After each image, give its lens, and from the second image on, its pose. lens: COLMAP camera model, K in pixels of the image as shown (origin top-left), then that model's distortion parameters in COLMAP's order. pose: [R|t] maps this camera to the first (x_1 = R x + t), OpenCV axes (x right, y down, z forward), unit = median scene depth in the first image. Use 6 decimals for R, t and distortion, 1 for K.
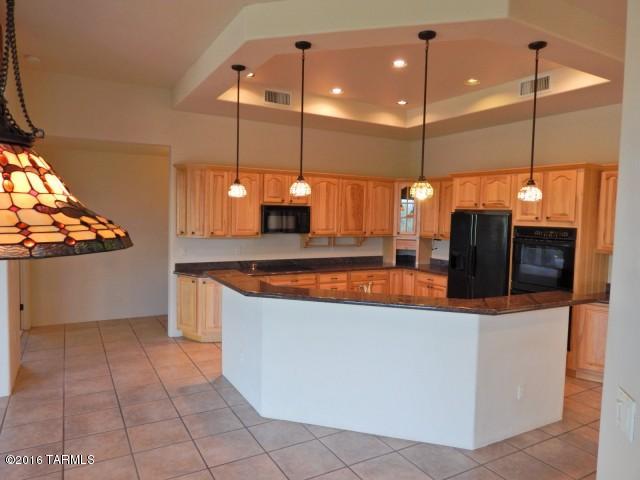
lens RADIAL K [[442.3, 0, 321.0], [0, 442.3, 237.3], [0, 0, 1]] dist [0.002761, -0.000890]
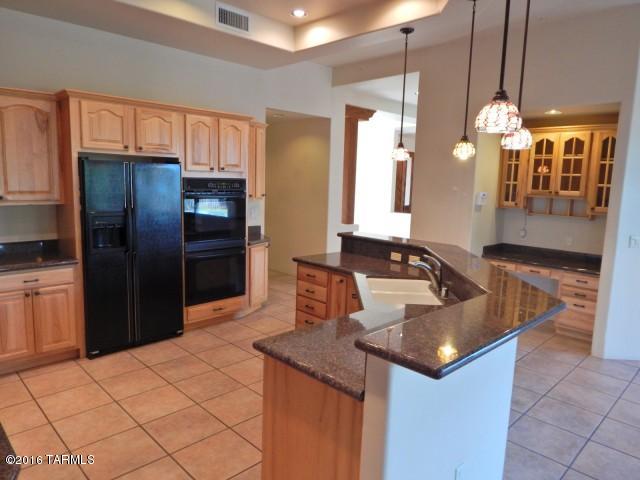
lens RADIAL K [[442.3, 0, 321.0], [0, 442.3, 237.3], [0, 0, 1]] dist [0.002761, -0.000890]
pose [[-0.258791, -0.161695, 0.952303, -0.401334], [0.016265, 0.985020, 0.171670, -0.050385], [-0.965796, 0.059916, -0.252285, 0.903129]]
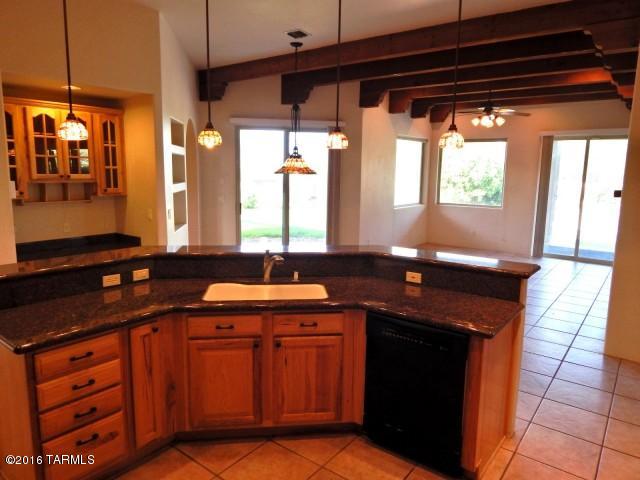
lens RADIAL K [[442.3, 0, 321.0], [0, 442.3, 237.3], [0, 0, 1]] dist [0.002761, -0.000890]
pose [[-0.921345, 0.021206, -0.388166, 0.221653], [-0.059602, 0.978999, 0.194955, -0.055001], [0.384149, 0.202757, -0.900733, 1.143829]]
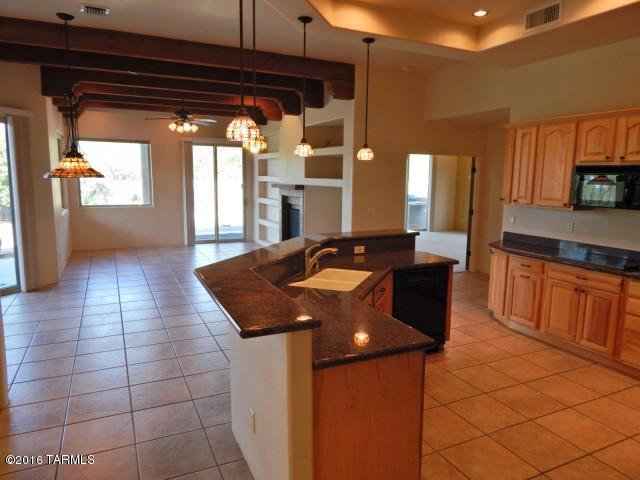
lens RADIAL K [[442.3, 0, 321.0], [0, 442.3, 237.3], [0, 0, 1]] dist [0.002761, -0.000890]
pose [[-0.072066, 0.116165, -0.990612, 0.673267], [-0.070002, 0.990156, 0.121204, -0.017312], [0.994940, 0.078080, -0.063225, 0.686094]]
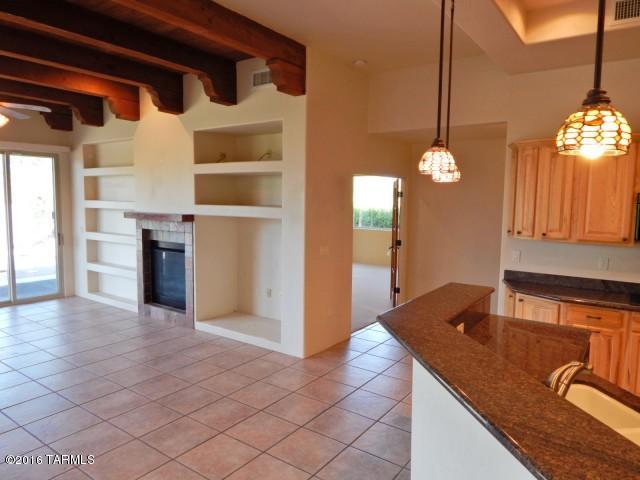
lens RADIAL K [[442.3, 0, 321.0], [0, 442.3, 237.3], [0, 0, 1]] dist [0.002761, -0.000890]
pose [[0.415413, 0.064558, -0.907339, 0.259777], [-0.055313, 0.997425, 0.045643, -0.017975], [0.907949, 0.031228, 0.417915, 0.375447]]
